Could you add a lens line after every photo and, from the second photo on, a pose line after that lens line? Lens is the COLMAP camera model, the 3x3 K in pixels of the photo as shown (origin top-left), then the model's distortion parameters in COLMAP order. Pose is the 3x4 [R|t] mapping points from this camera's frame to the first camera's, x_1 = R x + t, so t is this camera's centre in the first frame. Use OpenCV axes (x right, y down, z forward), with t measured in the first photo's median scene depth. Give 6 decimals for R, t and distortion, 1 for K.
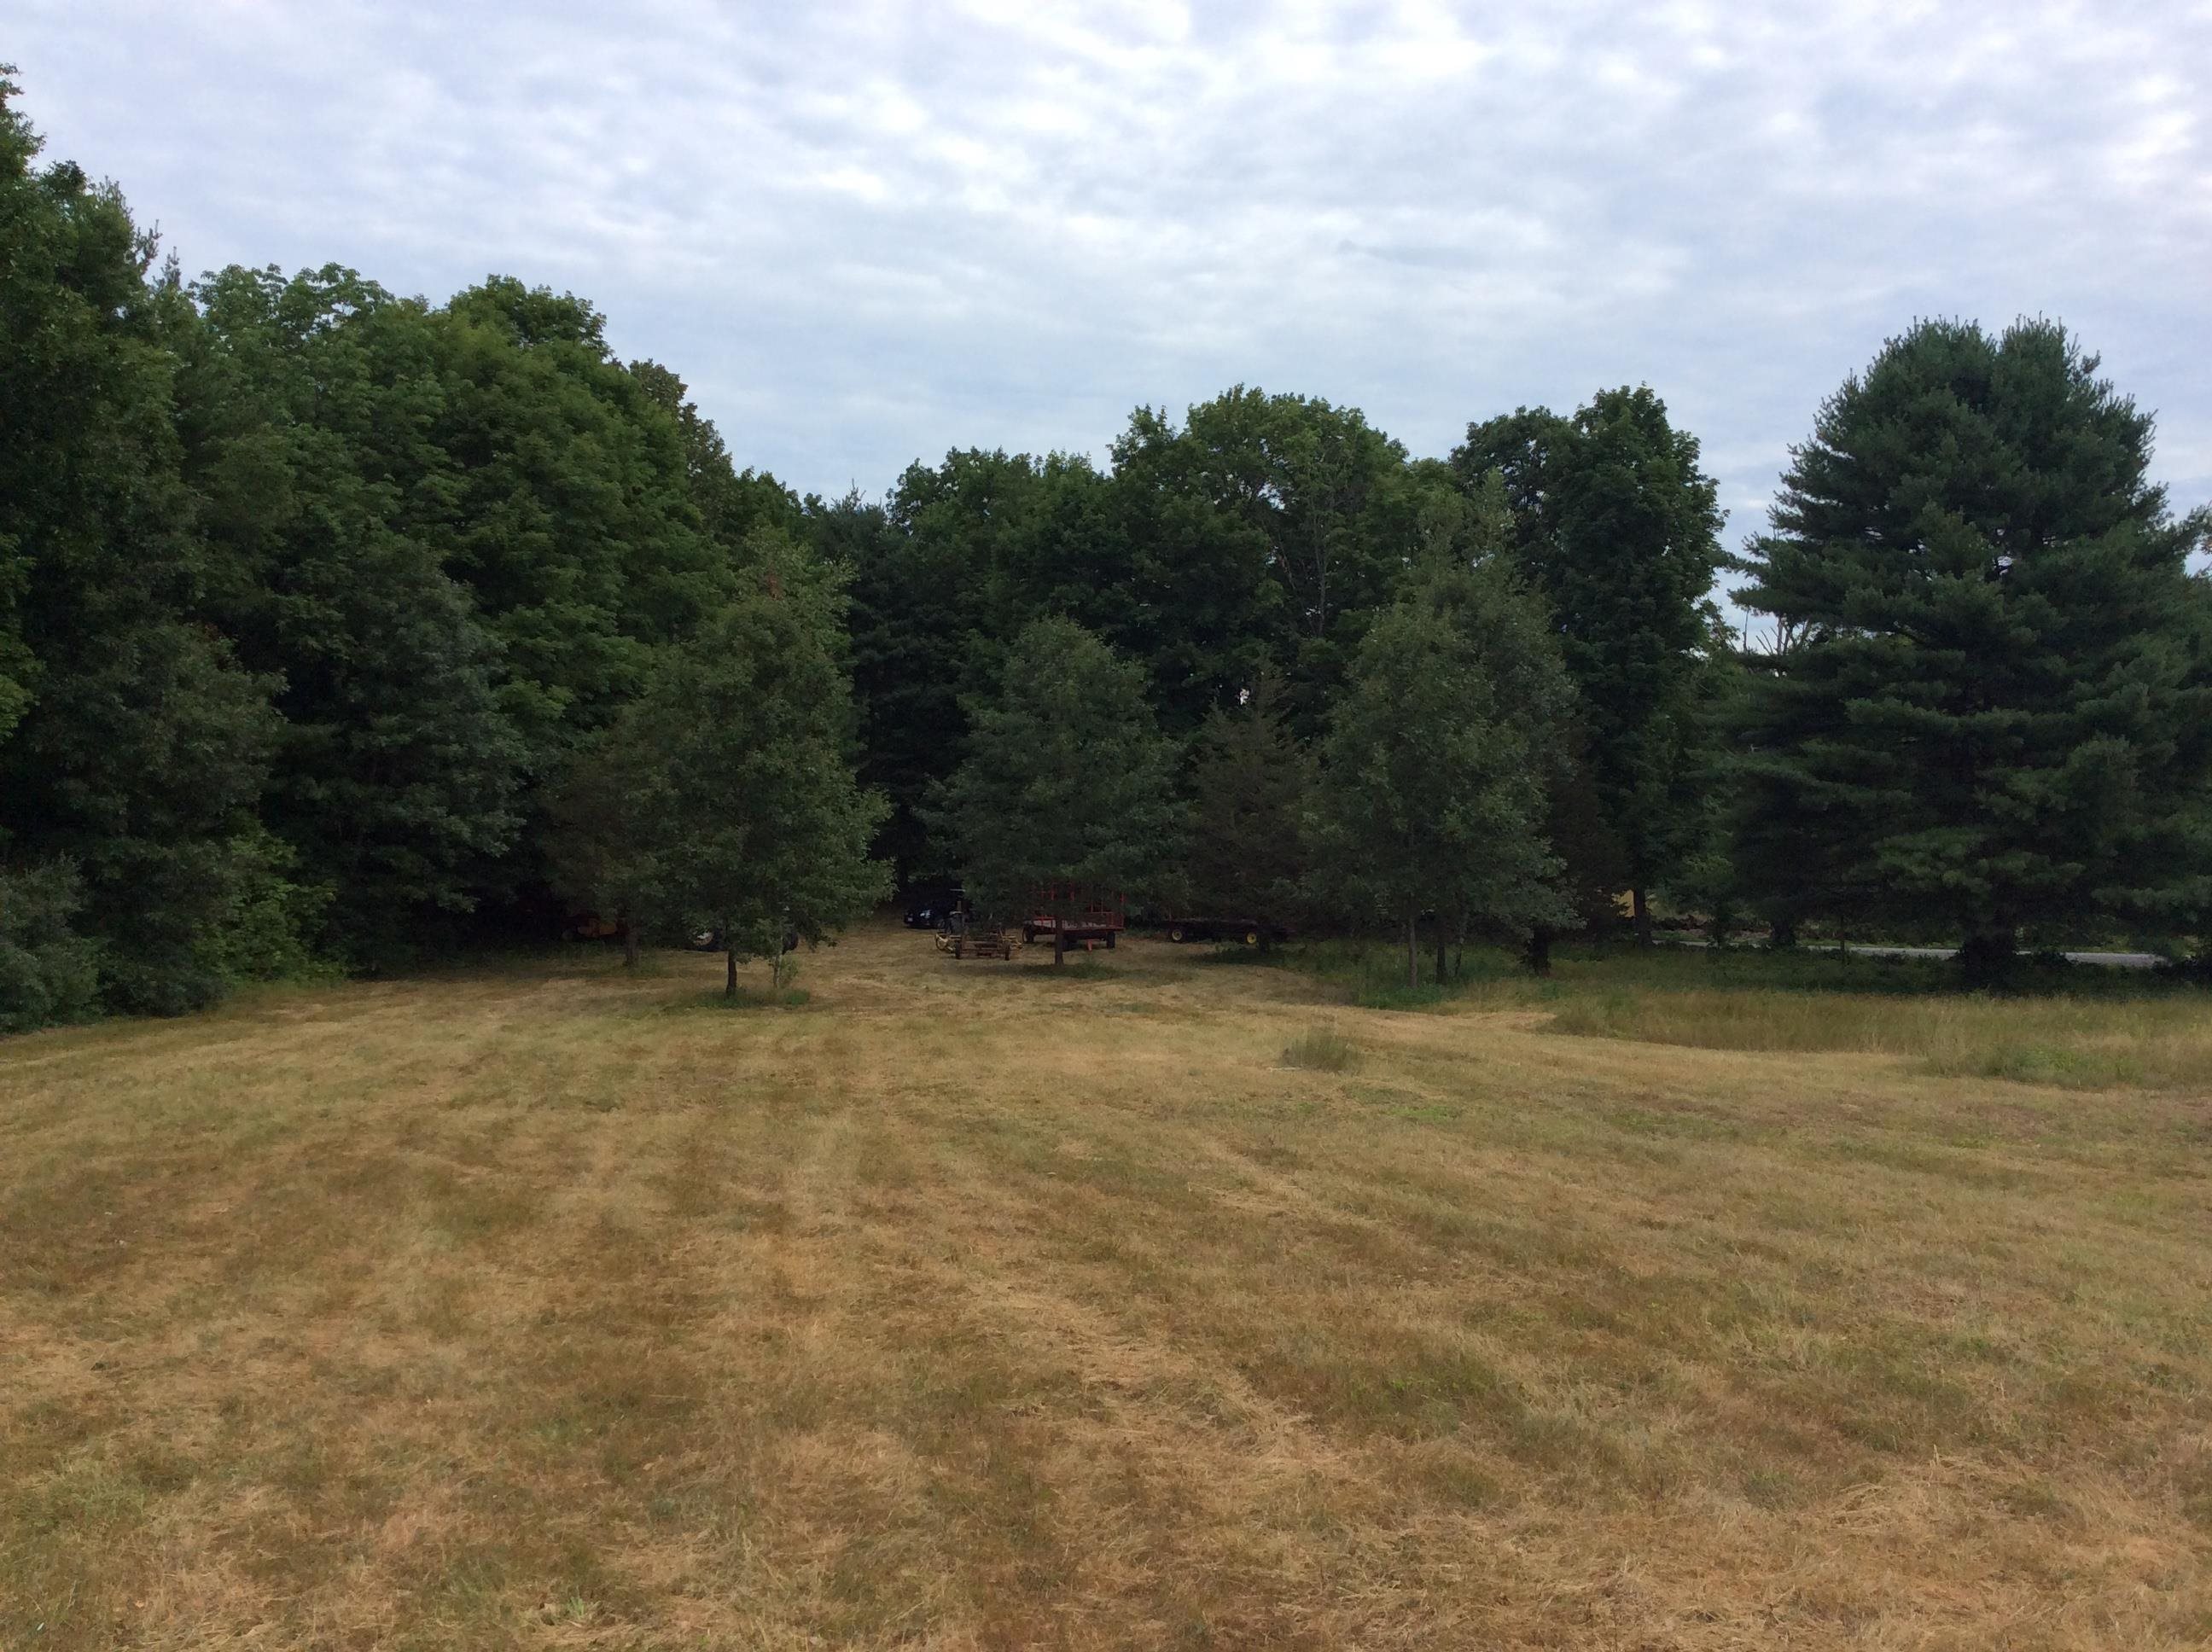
lens RADIAL K [[2051.1, 0, 1100.8], [0, 2051.1, 831.5], [0, 0, 1]] dist [0.007420, 0.000000]
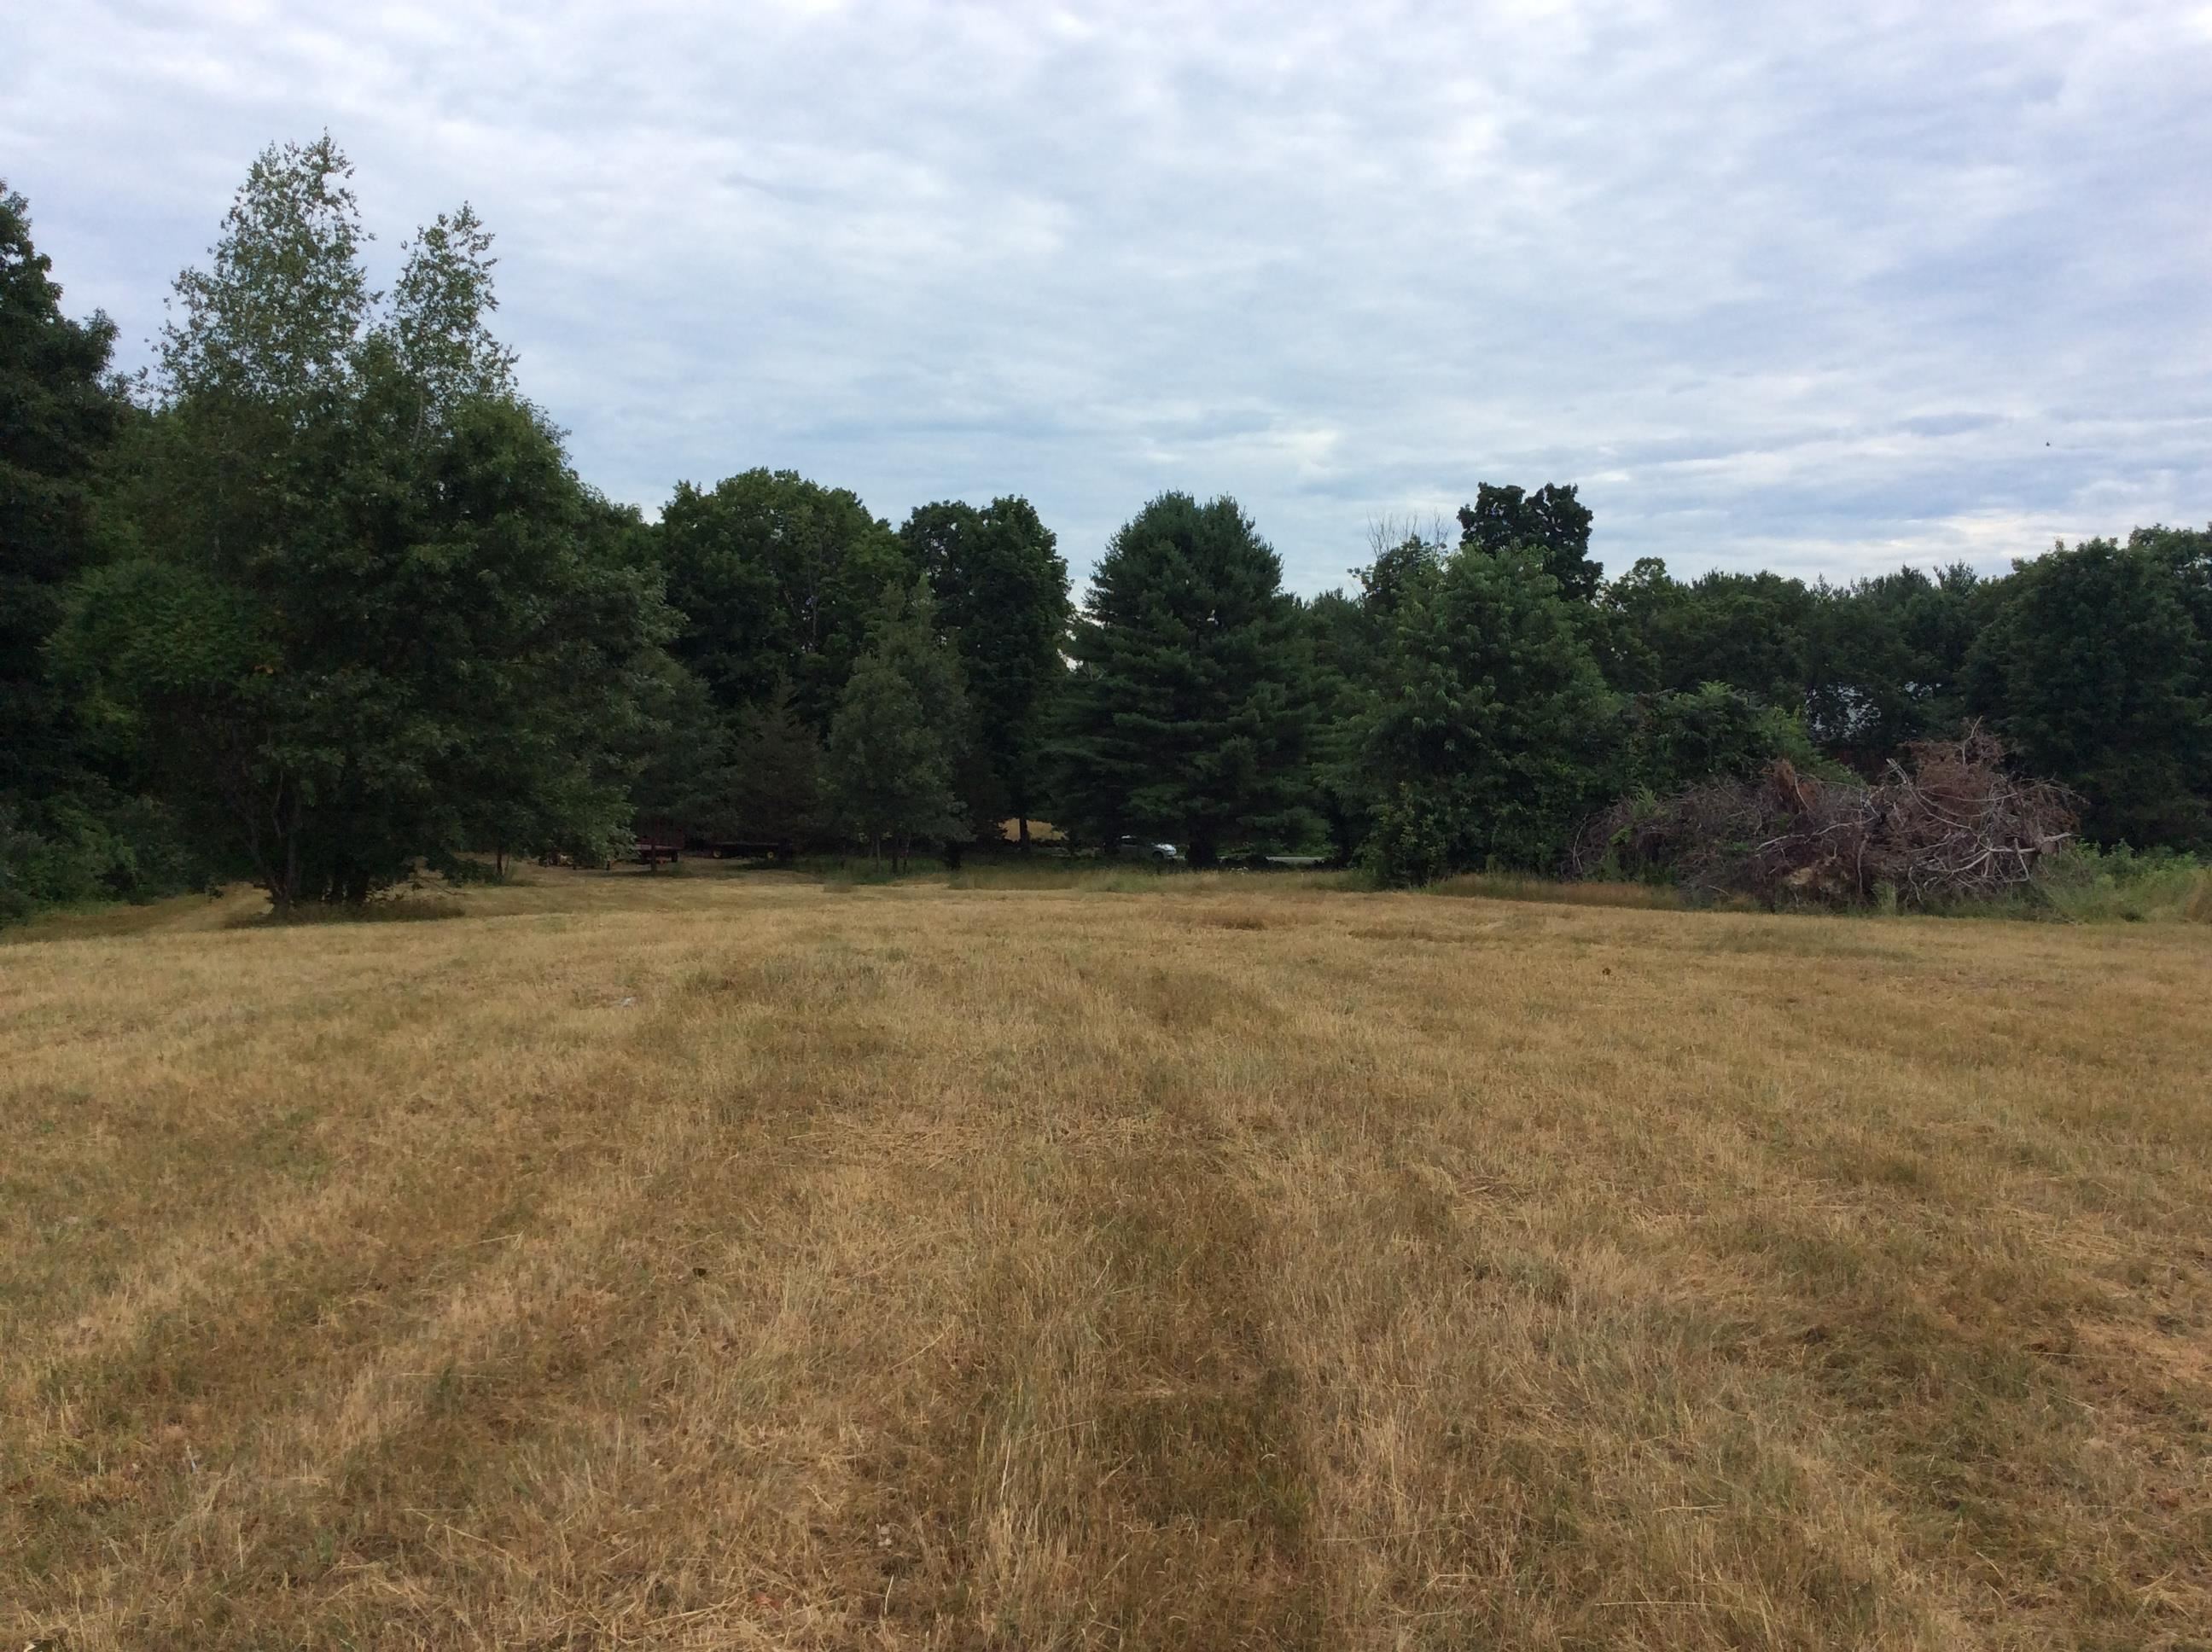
lens RADIAL K [[2051.1, 0, 1121.8], [0, 2051.1, 906.2], [0, 0, 1]] dist [0.007420, 0.000000]
pose [[0.963996, -0.020416, 0.265132, -0.109588], [0.002131, 0.997609, 0.069072, -0.018383], [-0.265908, -0.066020, 0.961735, -0.717996]]
